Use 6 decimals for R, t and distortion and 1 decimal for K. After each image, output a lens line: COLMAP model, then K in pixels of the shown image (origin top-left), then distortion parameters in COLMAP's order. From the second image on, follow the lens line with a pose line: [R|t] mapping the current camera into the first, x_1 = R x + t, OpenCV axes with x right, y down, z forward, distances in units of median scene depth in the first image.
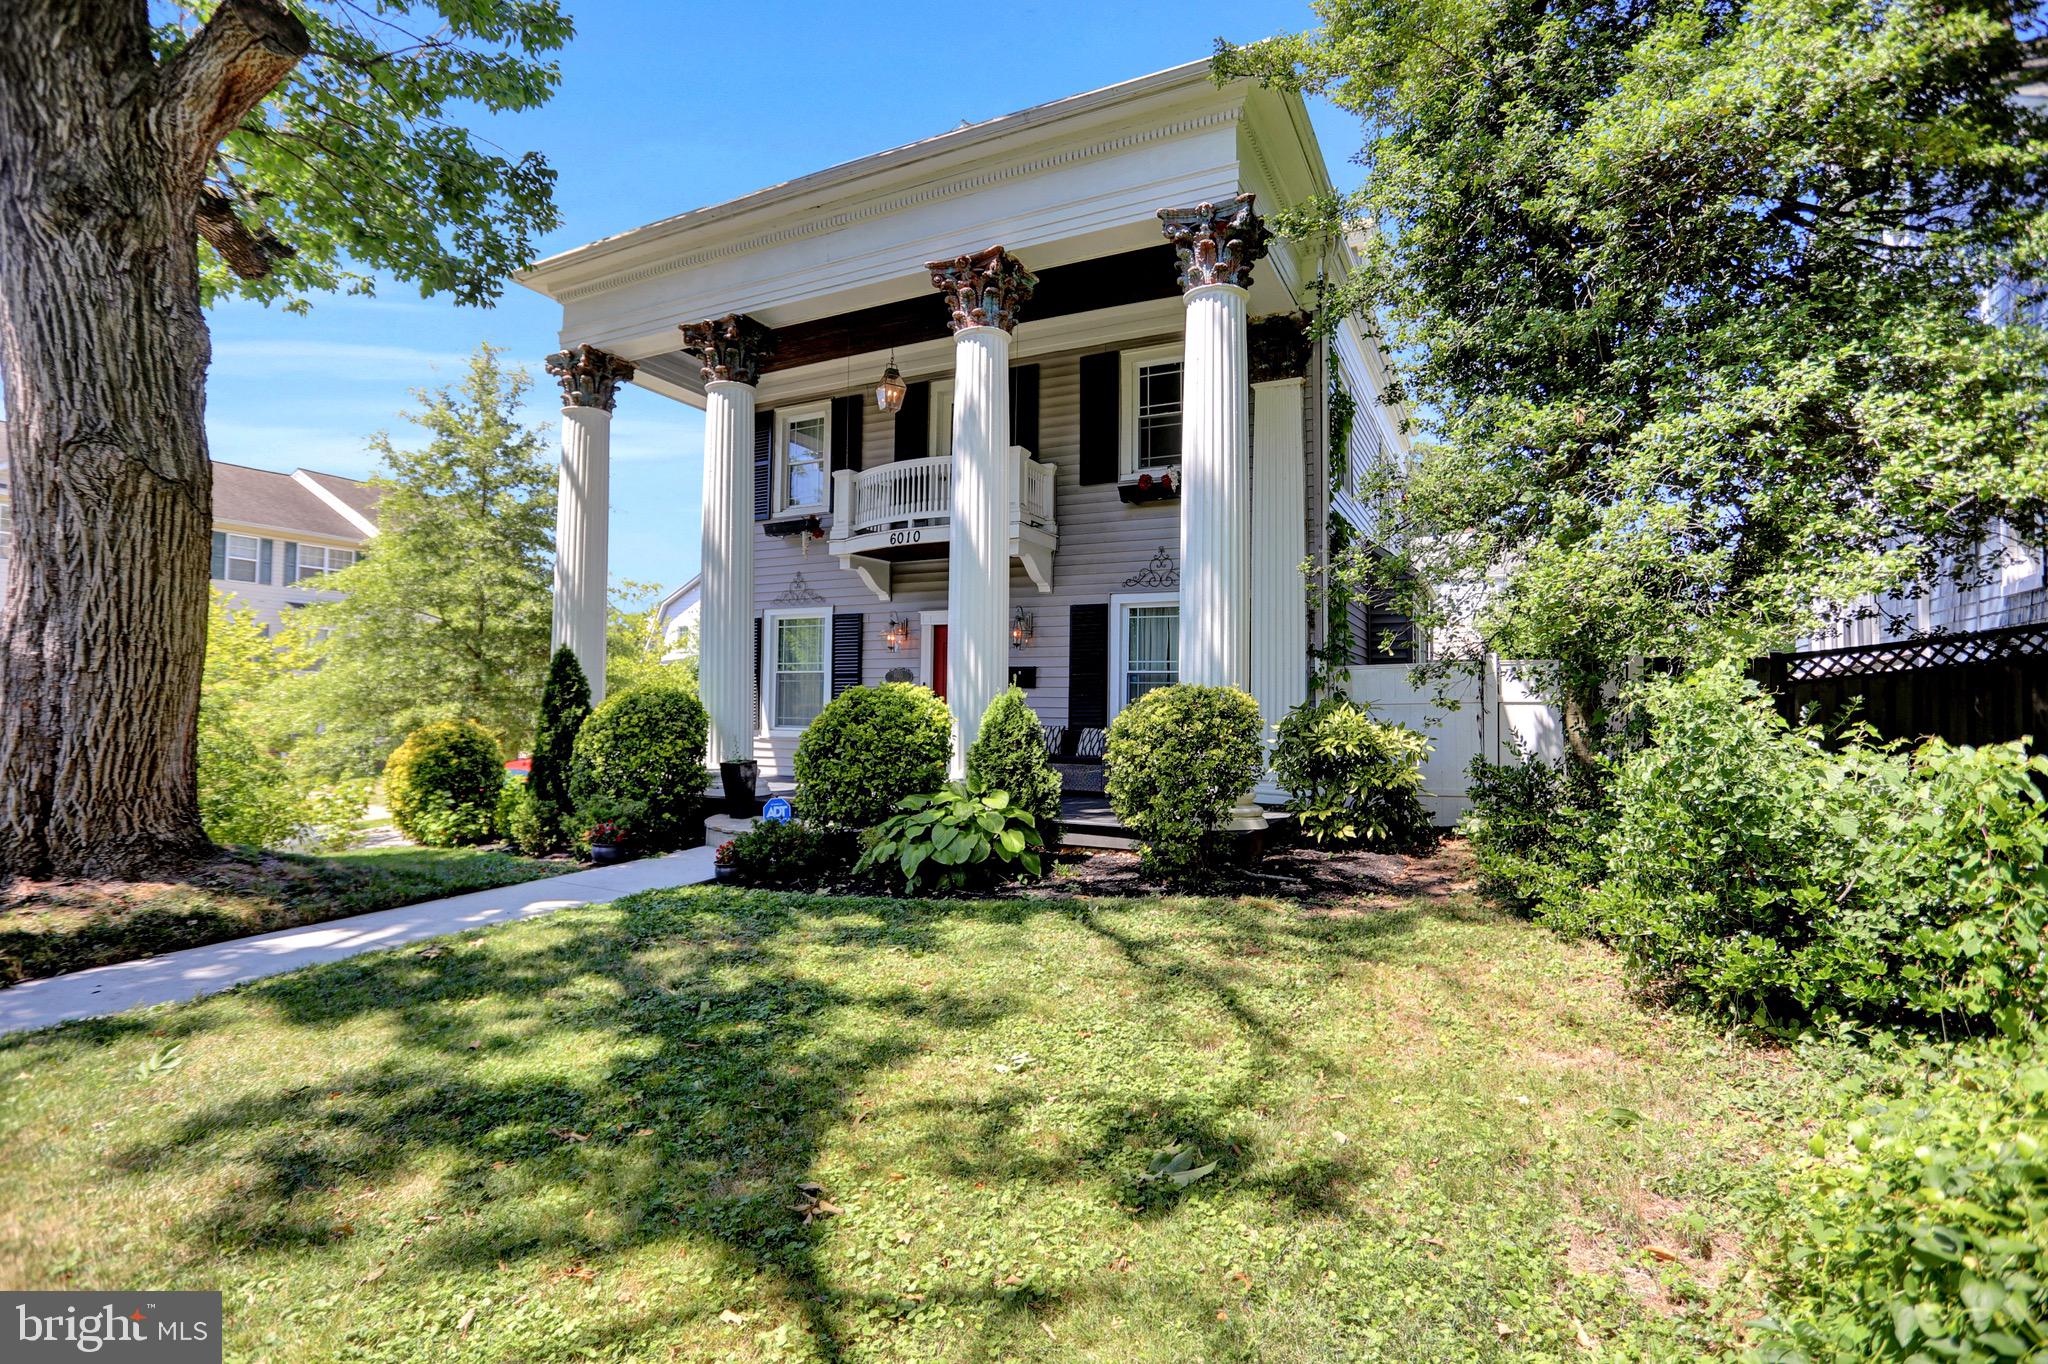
lens RADIAL K [[974.7, 0, 1024.0], [0, 974.7, 682.0], [0, 0, 1]] dist [-0.061313, 0.019071]
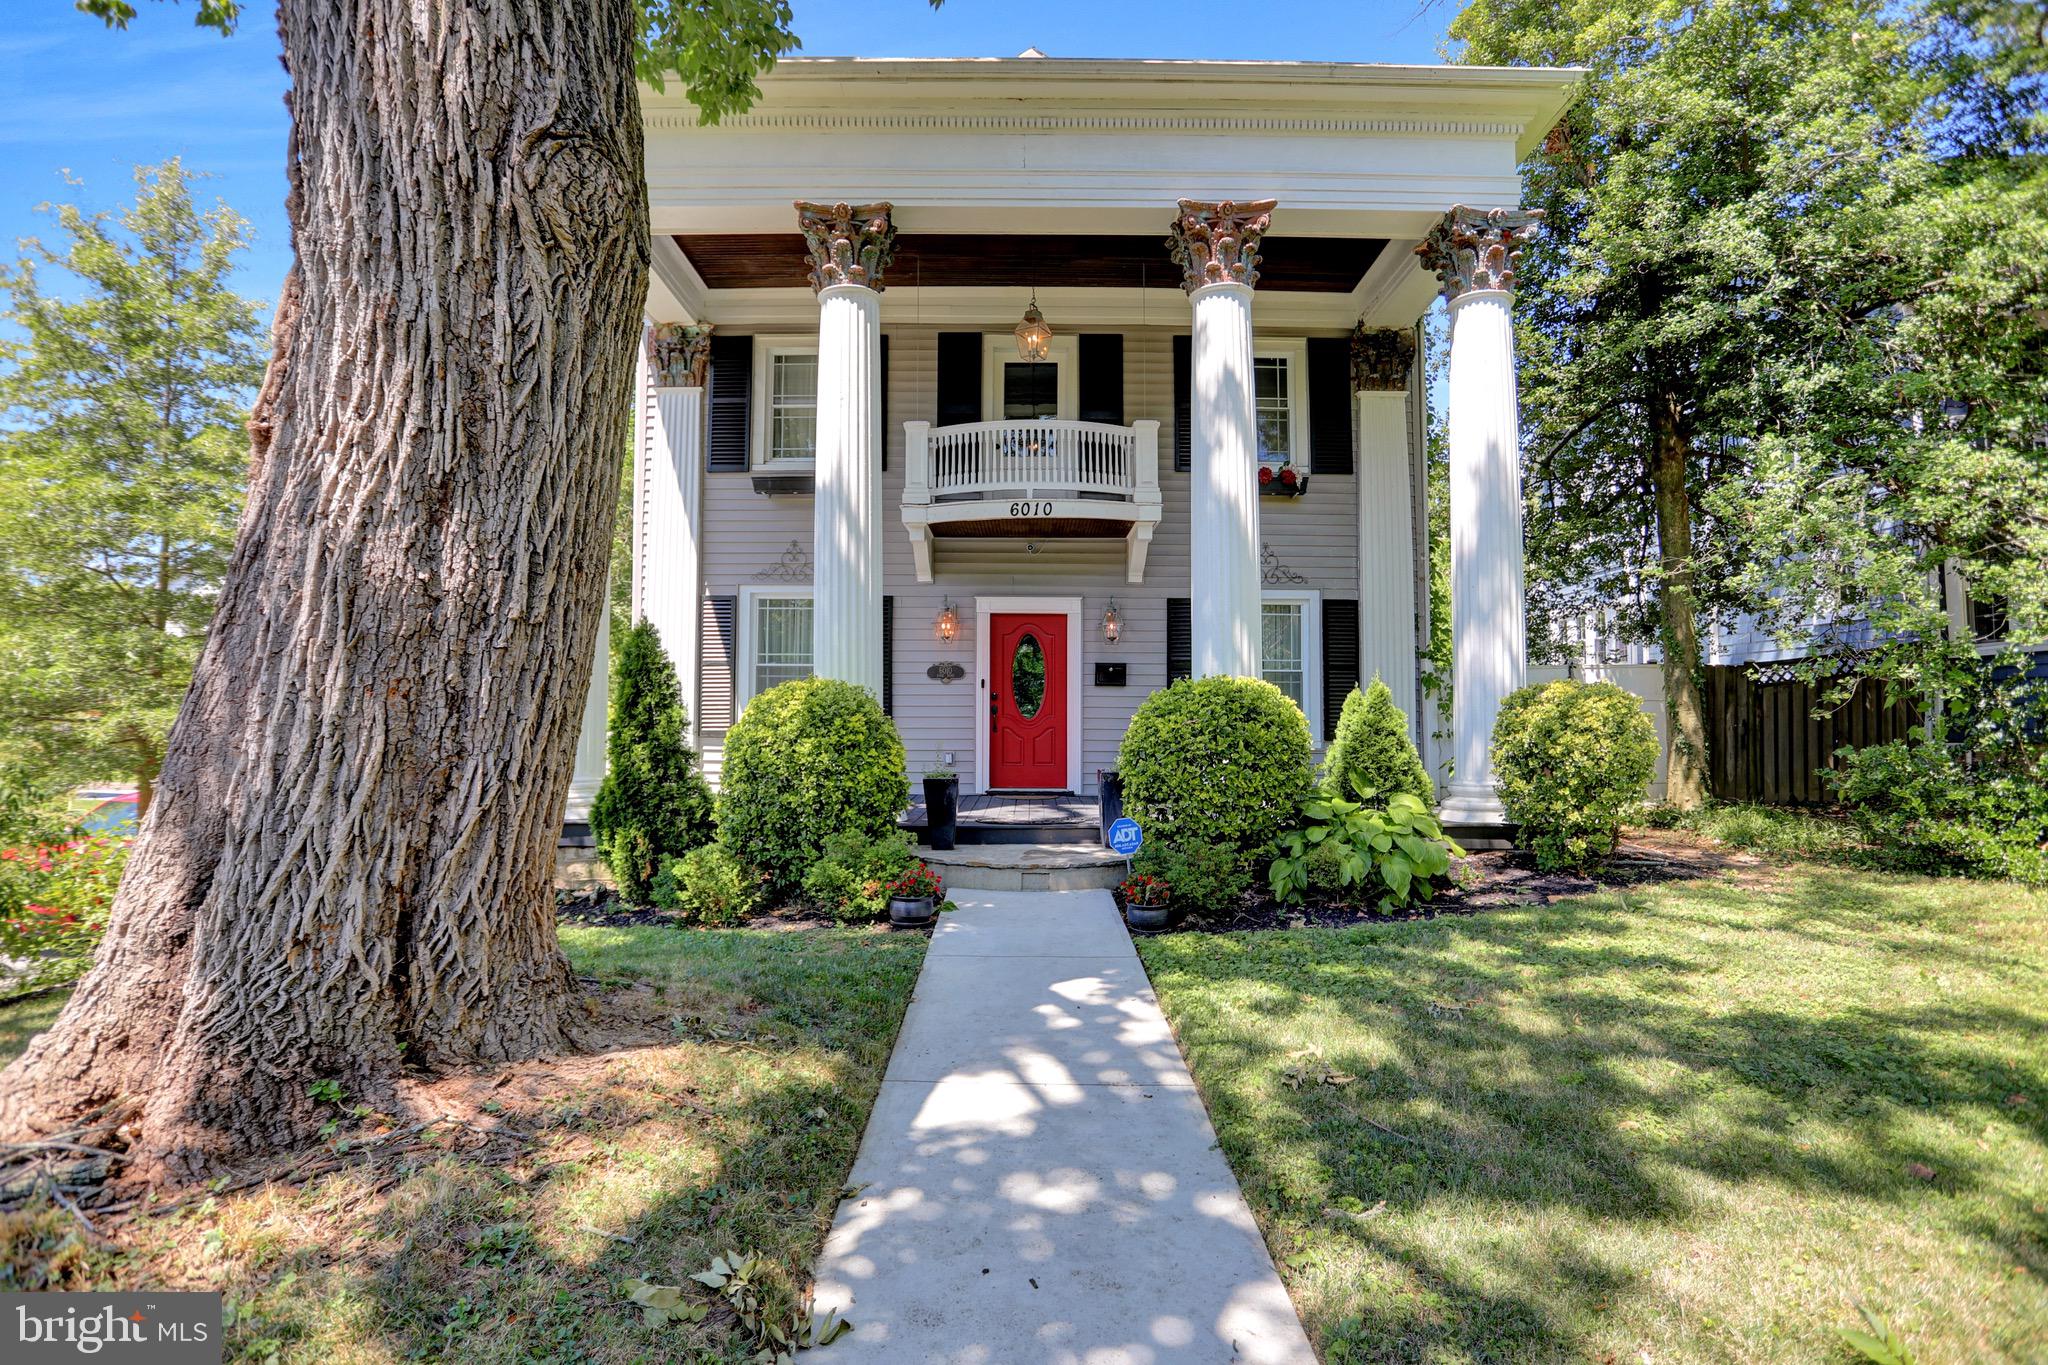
lens RADIAL K [[974.7, 0, 1024.0], [0, 974.7, 682.5], [0, 0, 1]] dist [-0.061313, 0.019071]
pose [[0.895039, 0.011533, 0.445838, -0.614060], [-0.010121, 0.999933, -0.005547, 0.011825], [-0.445872, 0.000453, 0.895097, 0.280957]]
